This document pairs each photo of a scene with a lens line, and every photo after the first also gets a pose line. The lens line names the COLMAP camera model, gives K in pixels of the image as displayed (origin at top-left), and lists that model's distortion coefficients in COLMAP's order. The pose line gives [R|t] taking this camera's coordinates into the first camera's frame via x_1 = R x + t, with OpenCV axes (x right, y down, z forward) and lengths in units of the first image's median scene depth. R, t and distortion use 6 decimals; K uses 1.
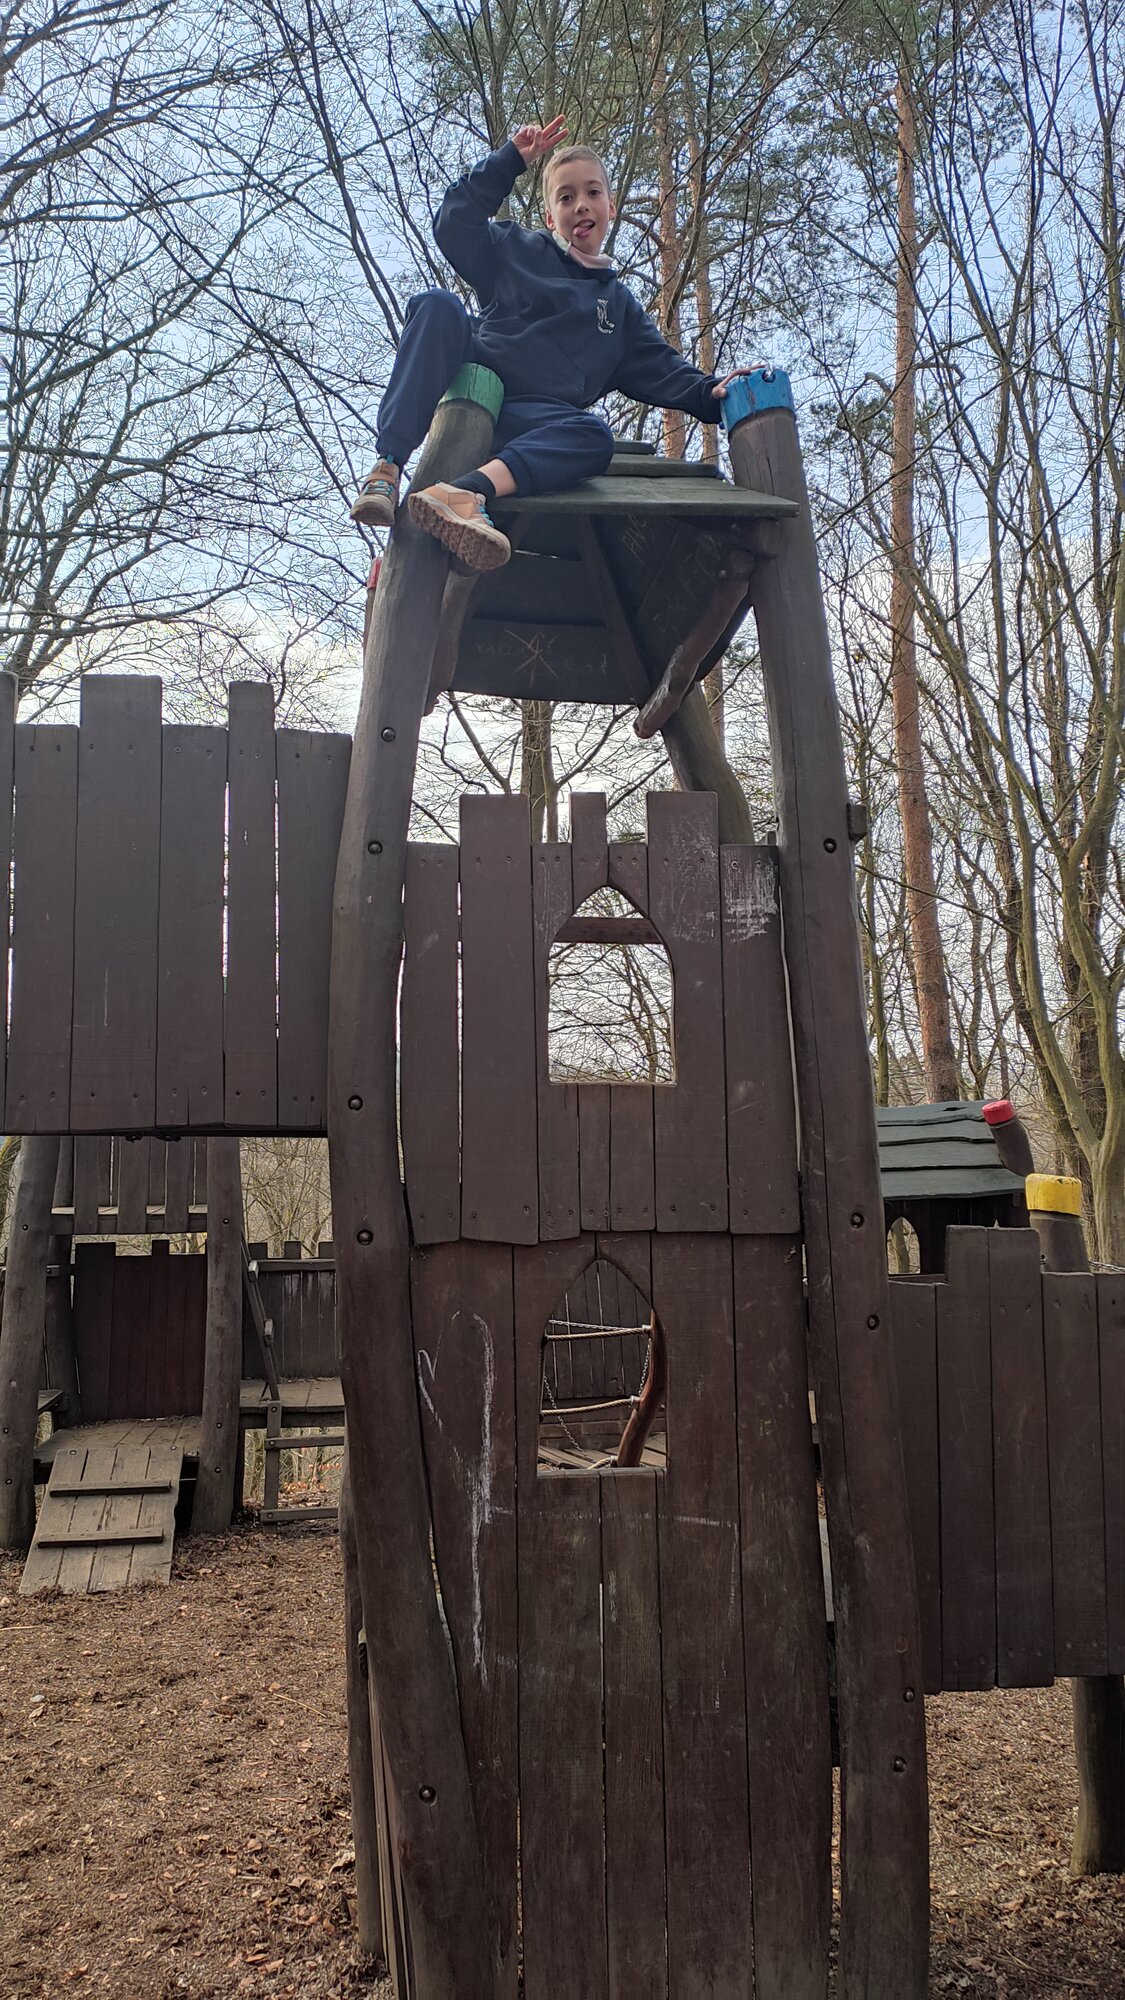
lens RADIAL K [[1481.0, 0, 562.5], [0, 1481.0, 1000.0], [0, 0, 1]] dist [0.096698, -0.098082]
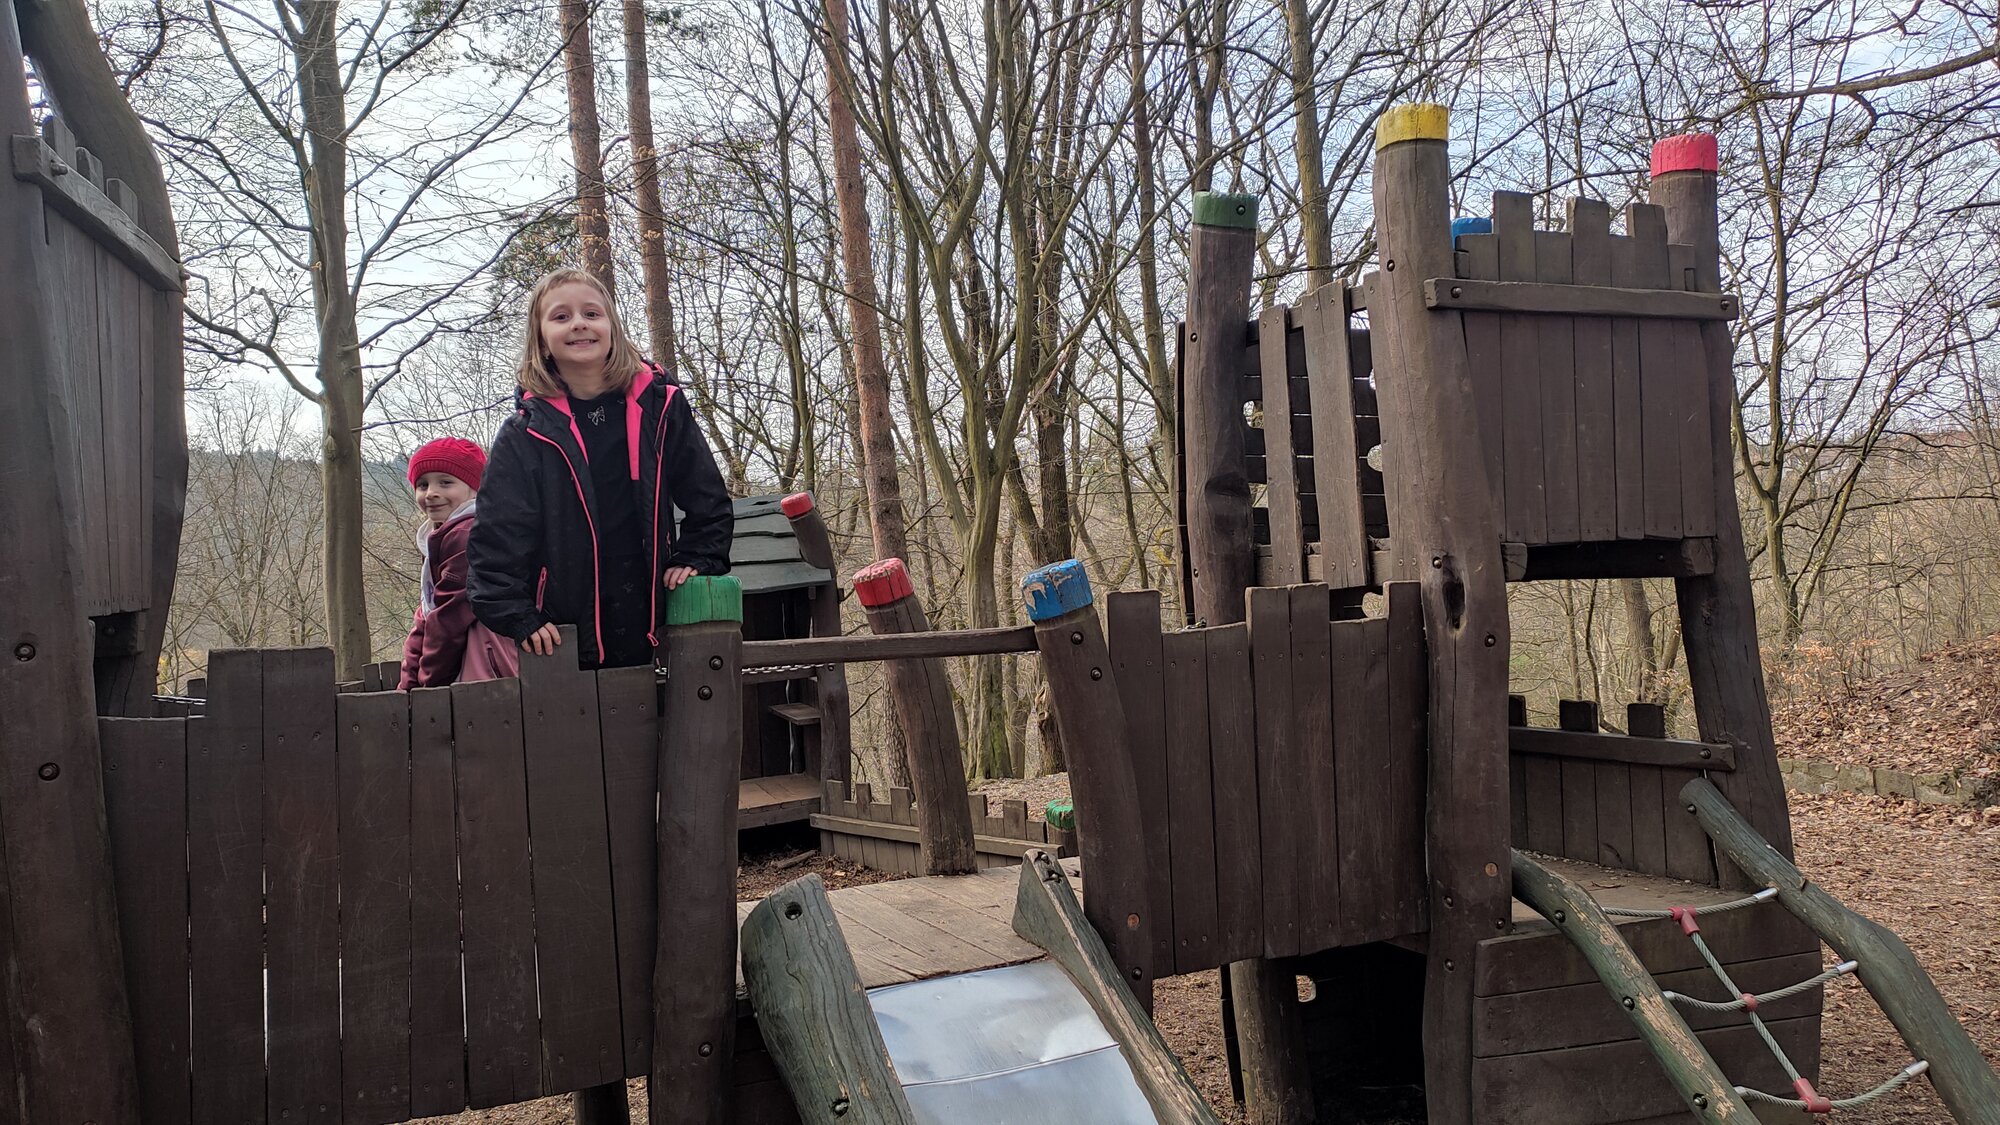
lens RADIAL K [[1481.0, 0, 1000.0], [0, 1481.0, 562.5], [0, 0, 1]] dist [0.096698, -0.098082]
pose [[0.968587, -0.039676, 0.245491, 0.491855], [0.011968, 0.993484, 0.113345, 0.009693], [-0.248389, -0.106847, 0.962750, 0.061704]]
